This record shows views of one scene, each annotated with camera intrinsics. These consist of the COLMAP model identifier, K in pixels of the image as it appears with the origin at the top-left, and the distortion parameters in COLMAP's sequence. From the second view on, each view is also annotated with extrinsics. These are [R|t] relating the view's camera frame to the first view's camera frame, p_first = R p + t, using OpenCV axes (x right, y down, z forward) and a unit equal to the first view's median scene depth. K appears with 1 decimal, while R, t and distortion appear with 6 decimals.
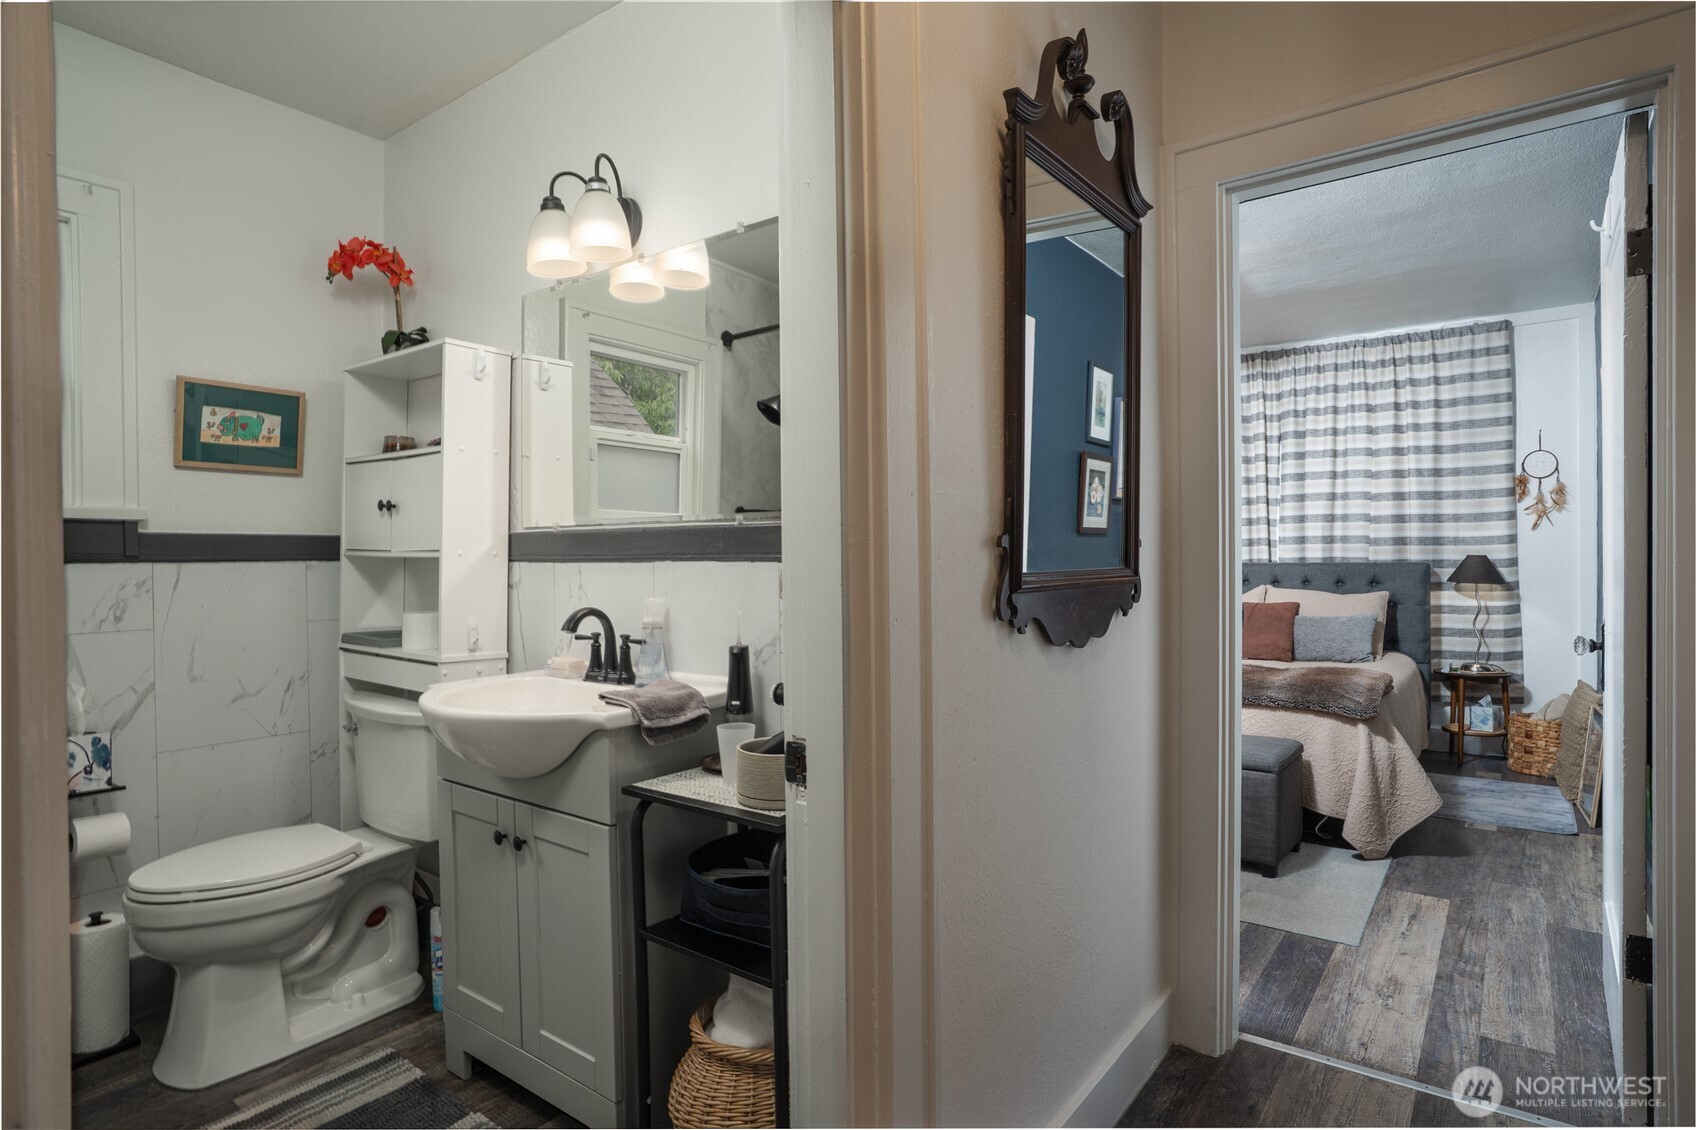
lens RADIAL K [[886.7, 0, 848.0], [0, 886.7, 565.0], [0, 0, 1]] dist [-0.061770, 0.032083]
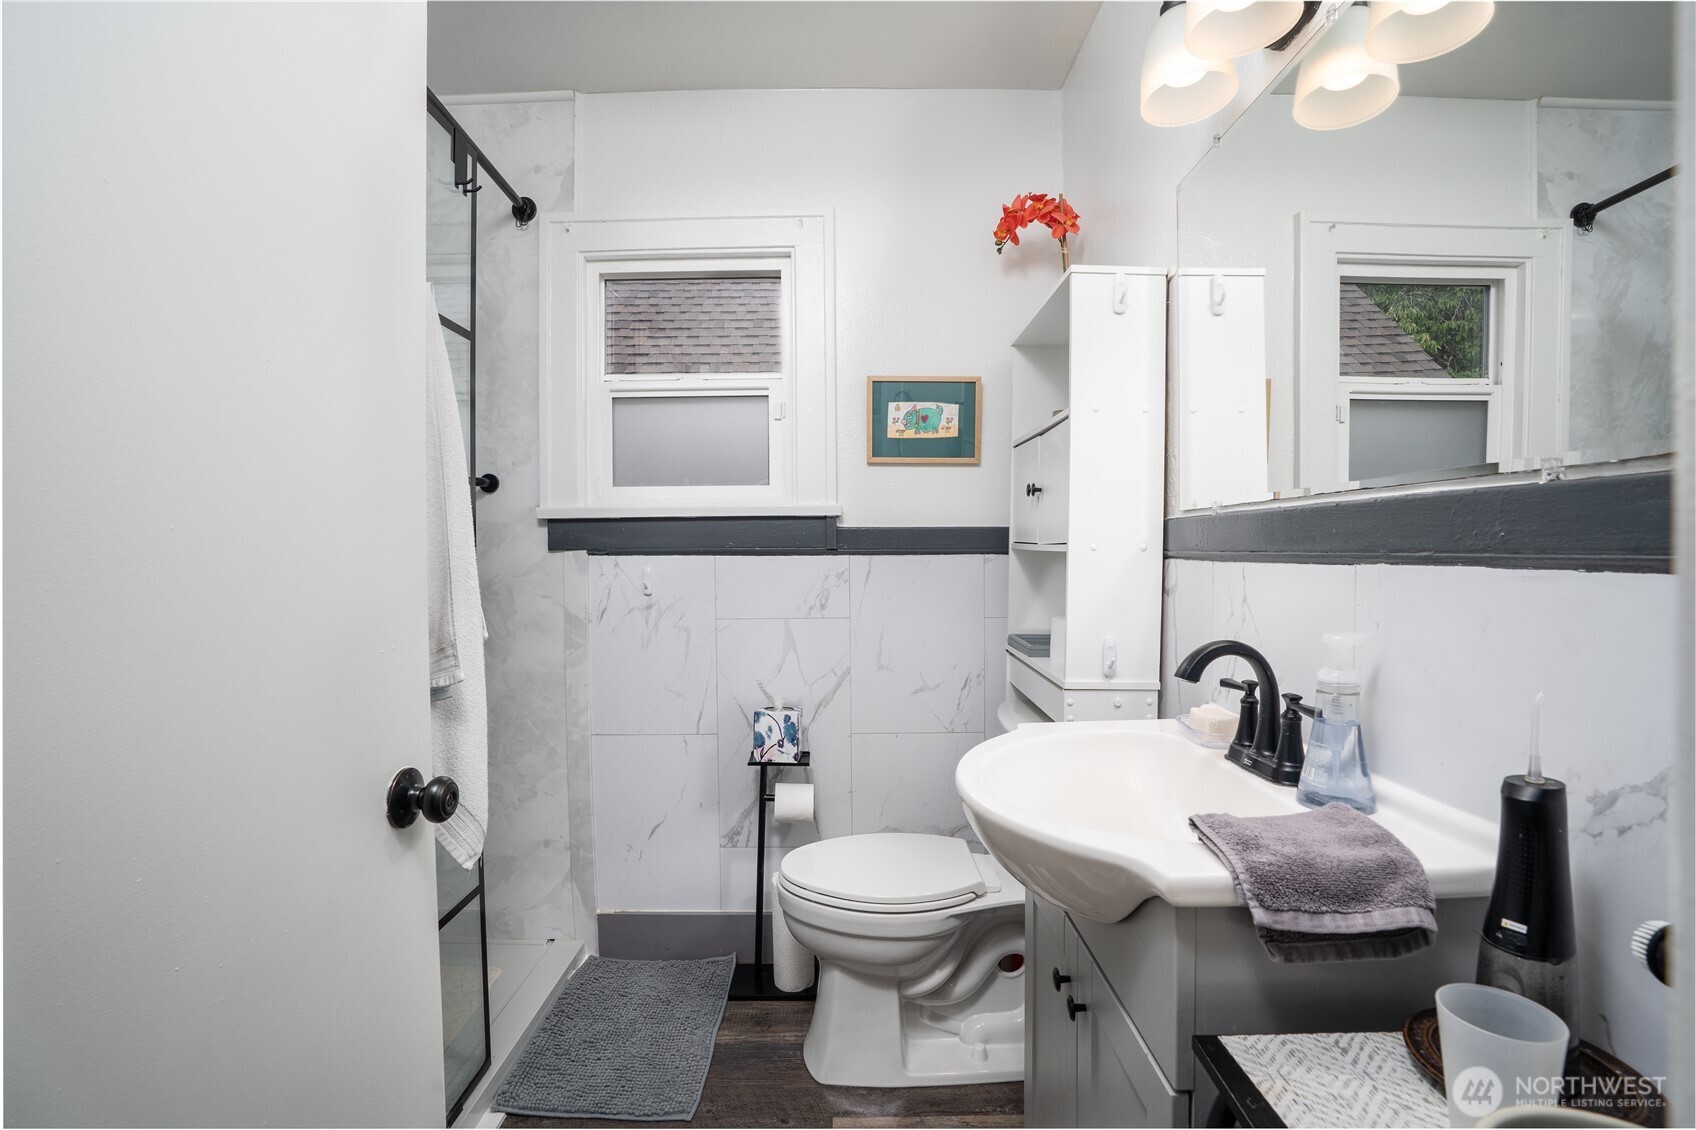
lens RADIAL K [[789.3, 0, 849.0], [0, 789.3, 561.1], [0, 0, 1]] dist [-0.072296, 0.028653]
pose [[0.602320, 0.015086, -0.798112, -0.039164], [-0.008855, 0.999886, 0.012218, -0.009806], [0.798206, -0.000292, 0.602385, 0.565904]]
